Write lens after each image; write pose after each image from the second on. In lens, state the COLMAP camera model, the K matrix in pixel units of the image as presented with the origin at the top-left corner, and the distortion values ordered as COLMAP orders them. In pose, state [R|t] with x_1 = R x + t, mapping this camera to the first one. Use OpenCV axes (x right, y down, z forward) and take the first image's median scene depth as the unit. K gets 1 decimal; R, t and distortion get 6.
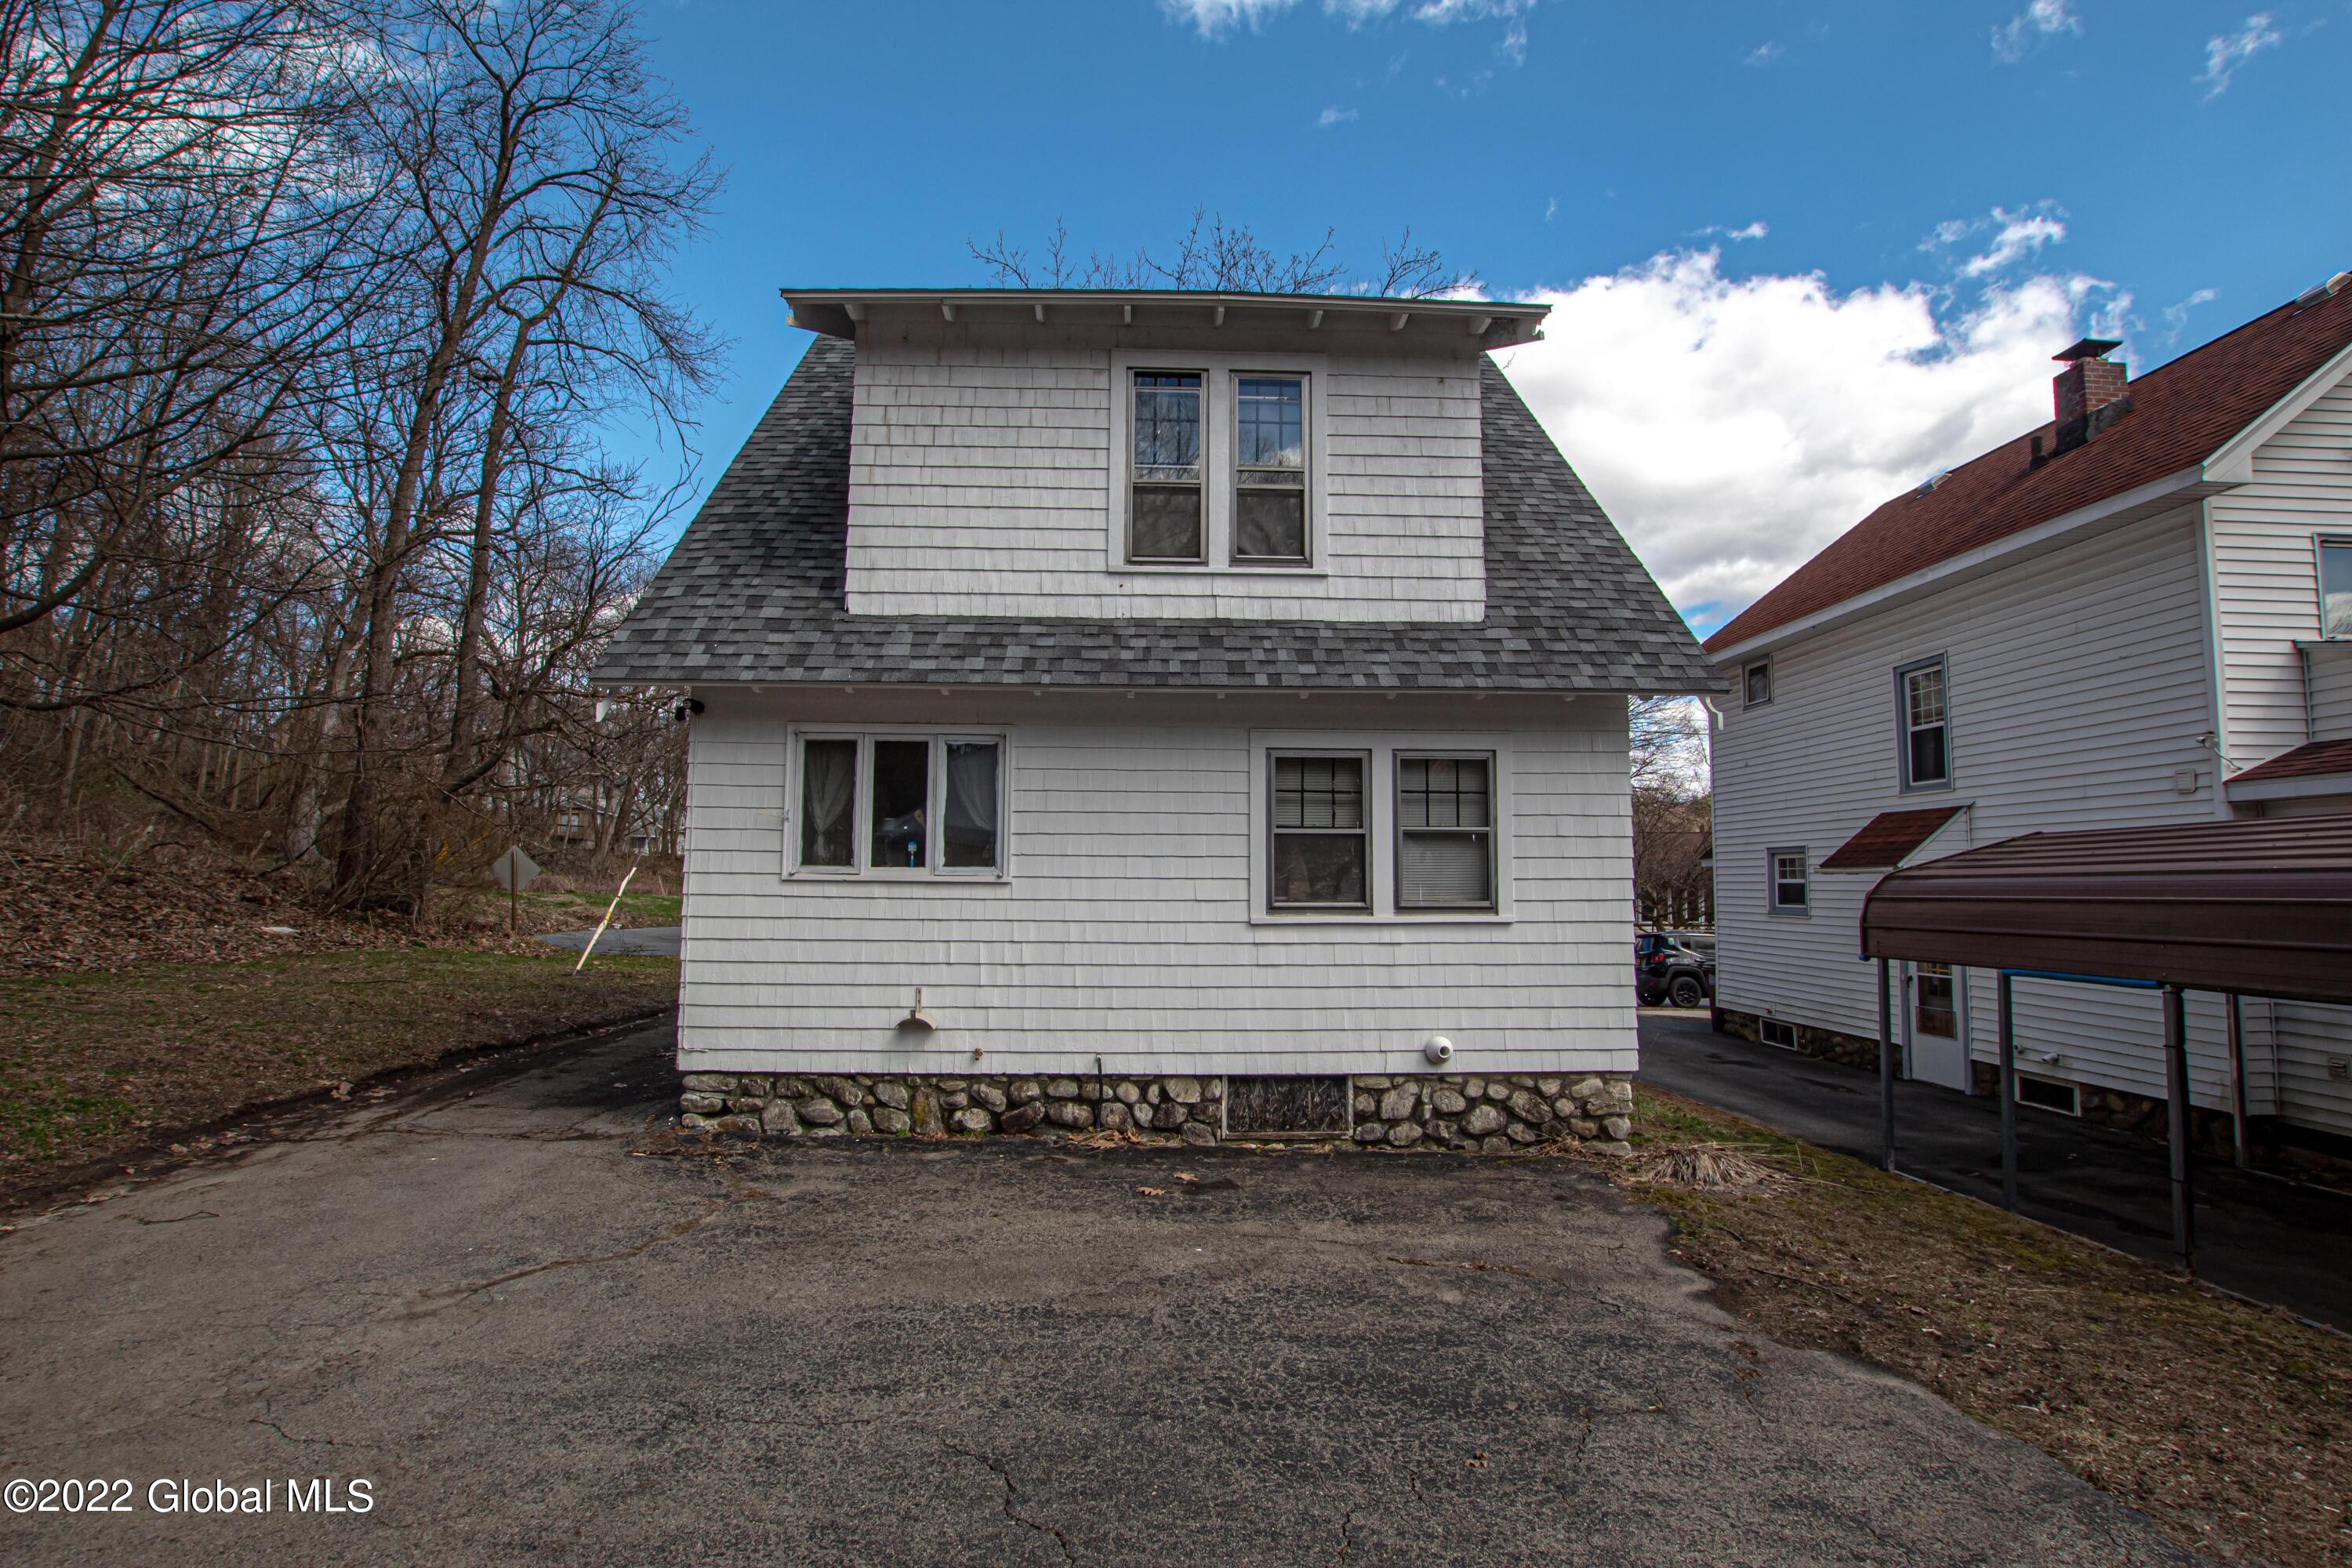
lens RADIAL K [[1091.3, 0, 1161.0], [0, 1091.3, 807.1], [0, 0, 1]] dist [-0.030332, 0.003866]
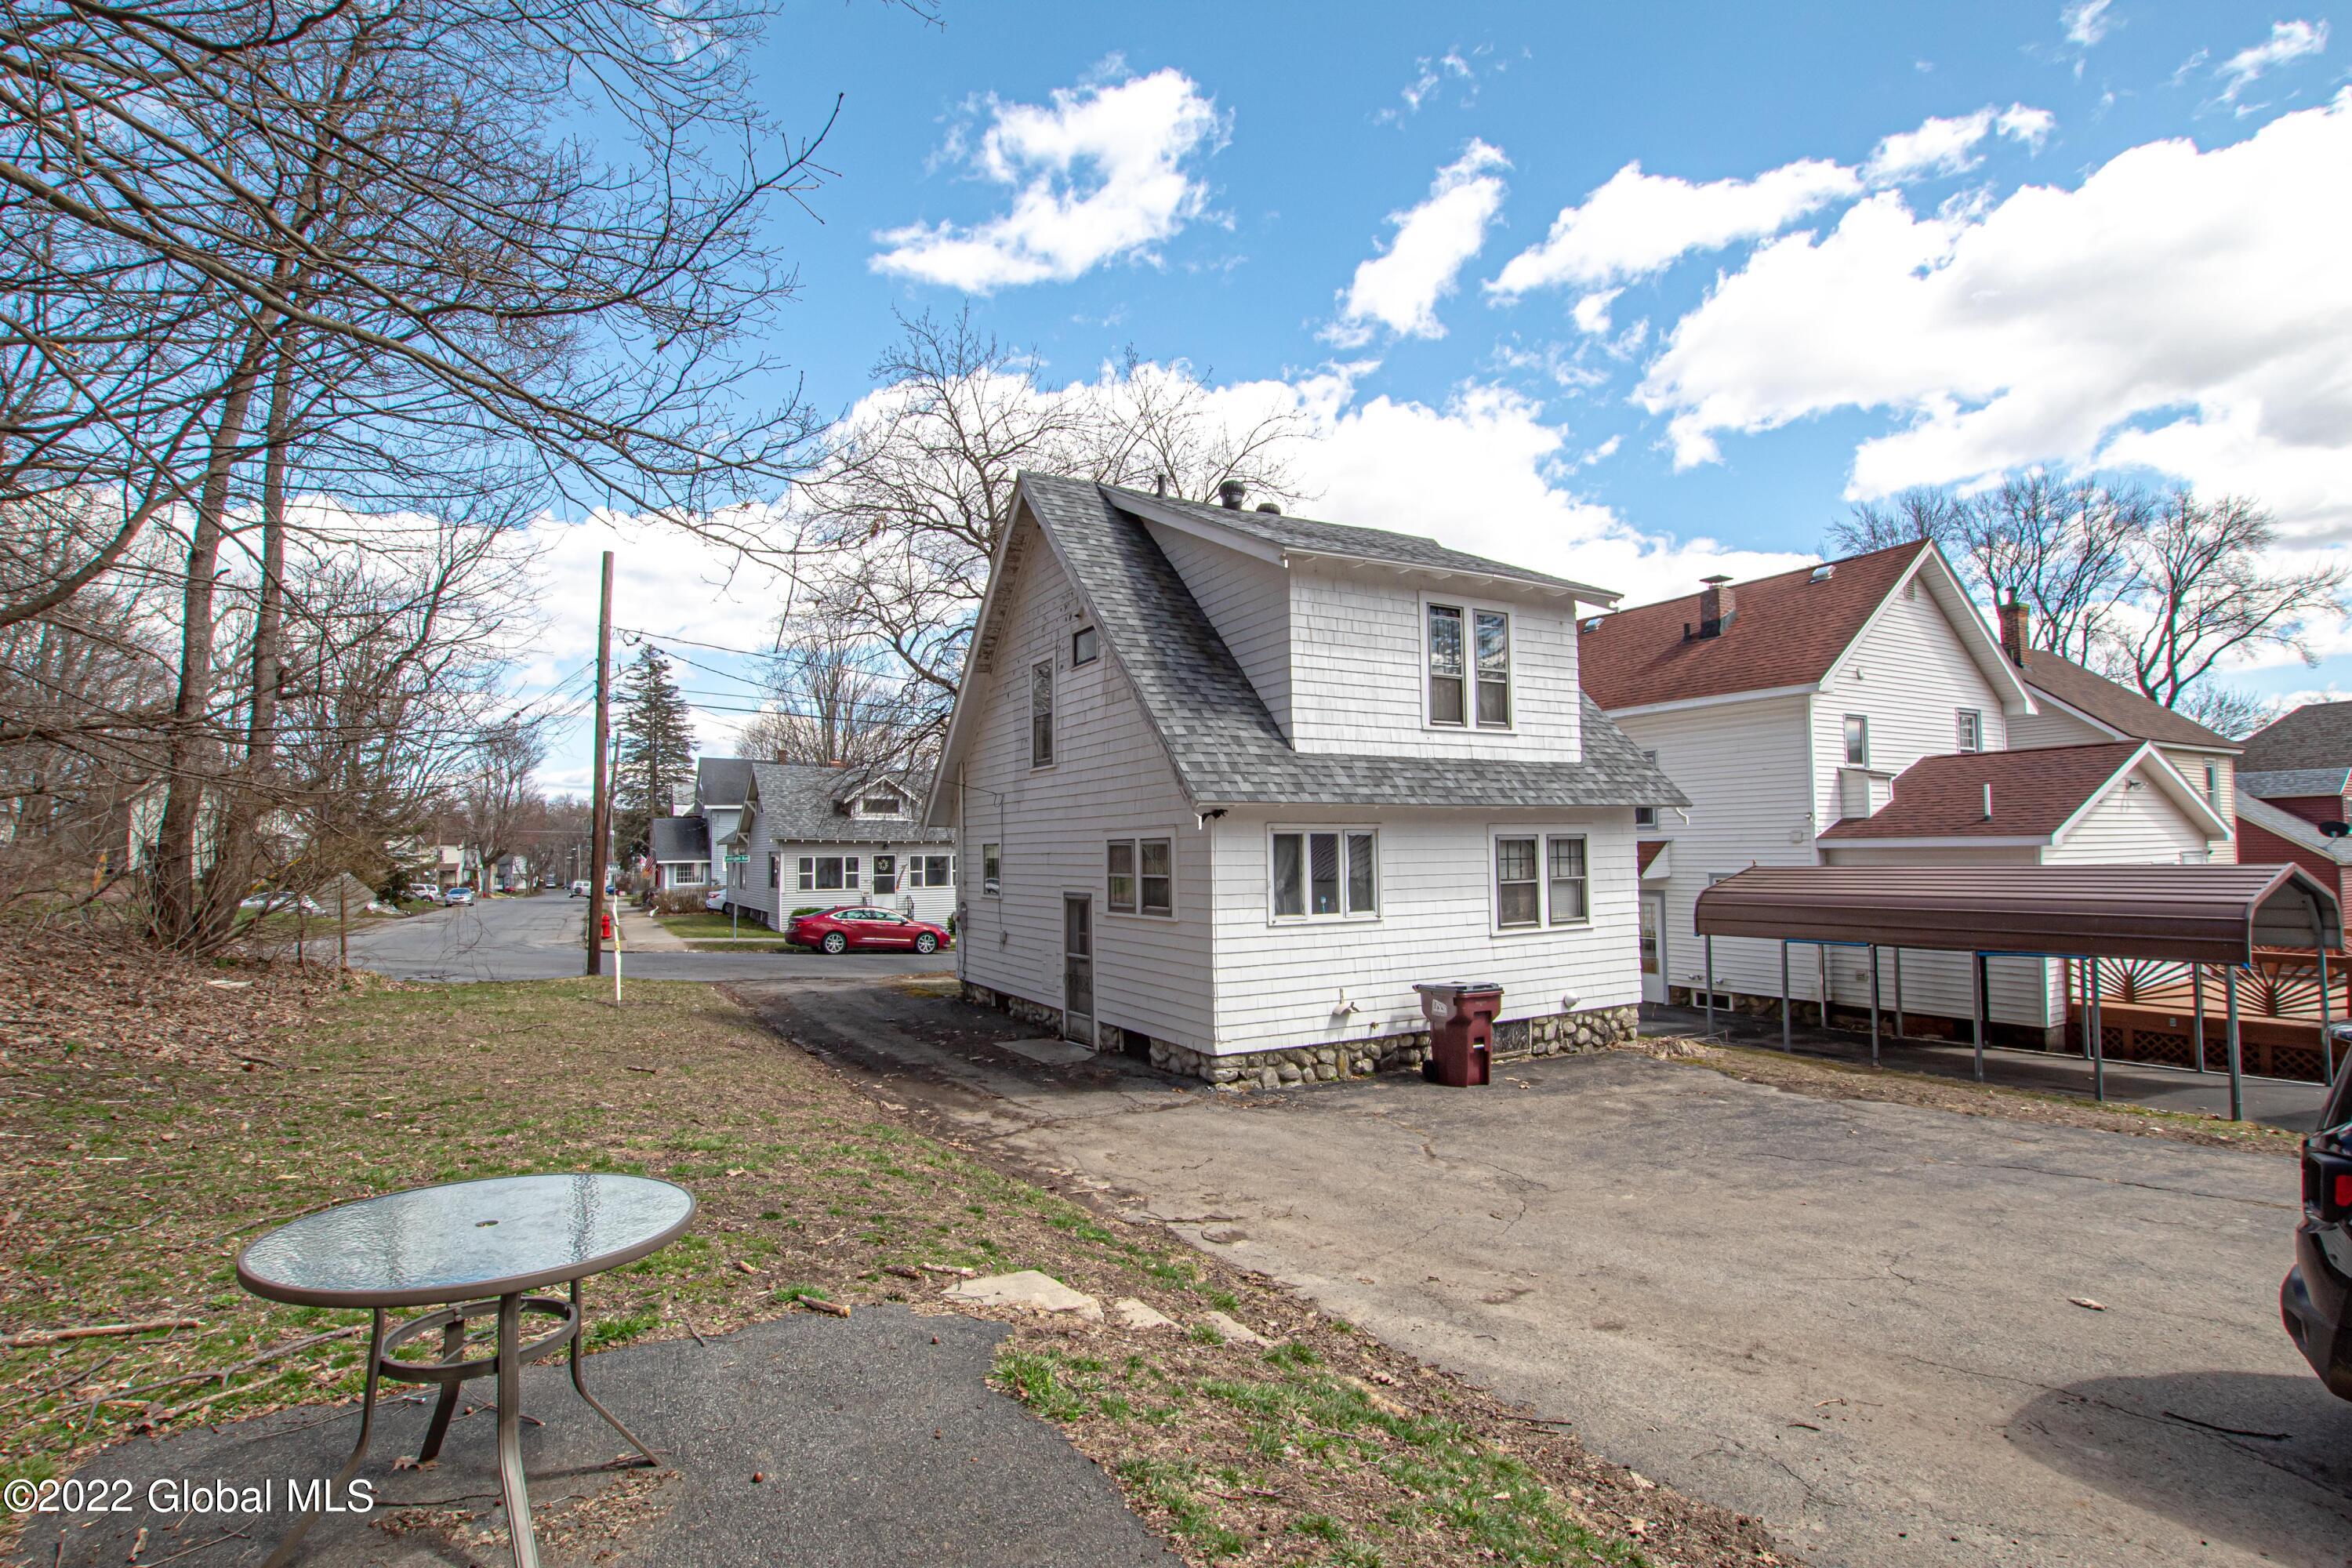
lens RADIAL K [[1091.3, 0, 1180.8], [0, 1091.3, 802.2], [0, 0, 1]] dist [-0.030332, 0.003866]
pose [[0.889352, 0.001285, 0.457220, -1.145142], [-0.011474, 0.999744, 0.019510, -0.134415], [-0.457078, -0.022597, 0.889139, -0.310374]]
